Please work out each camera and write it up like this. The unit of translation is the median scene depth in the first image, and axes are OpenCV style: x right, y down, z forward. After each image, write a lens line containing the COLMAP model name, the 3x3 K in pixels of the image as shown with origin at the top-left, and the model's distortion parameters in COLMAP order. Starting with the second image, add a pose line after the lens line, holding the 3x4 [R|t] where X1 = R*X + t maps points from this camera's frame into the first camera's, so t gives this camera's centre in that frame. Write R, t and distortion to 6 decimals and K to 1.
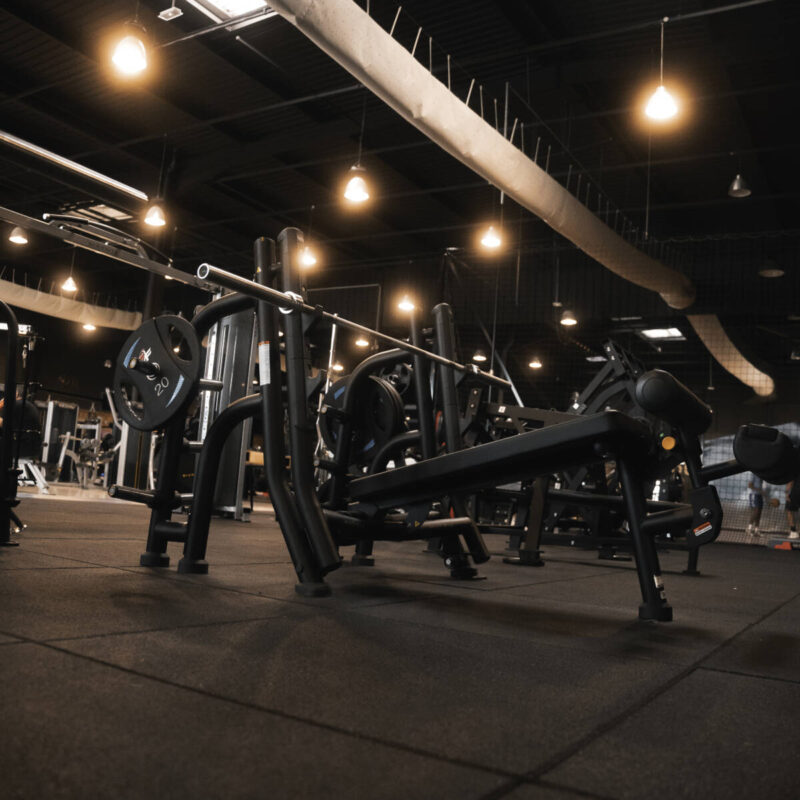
lens RADIAL K [[855.2, 0, 400.0], [0, 855.2, 400.0], [0, 0, 1]] dist [-0.041536, -0.005511]
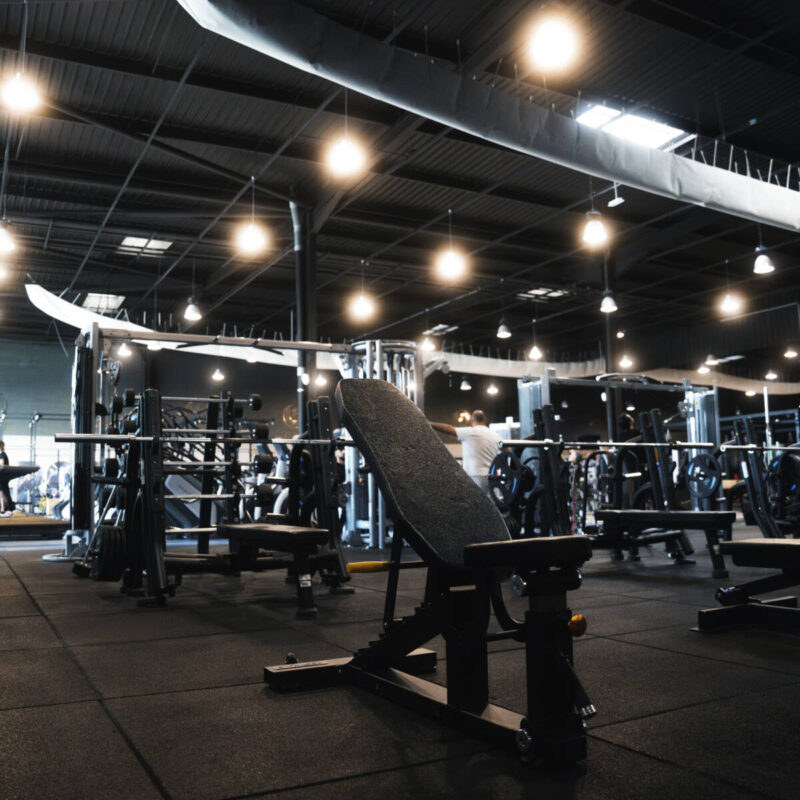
lens RADIAL K [[821.8, 0, 400.0], [0, 821.8, 400.0], [0, 0, 1]] dist [-0.131880, 0.003707]
pose [[0.858685, -0.158389, -0.487414, 0.121165], [0.146432, 0.987223, -0.062835, -0.180523], [0.491139, -0.017417, 0.870907, -1.207734]]
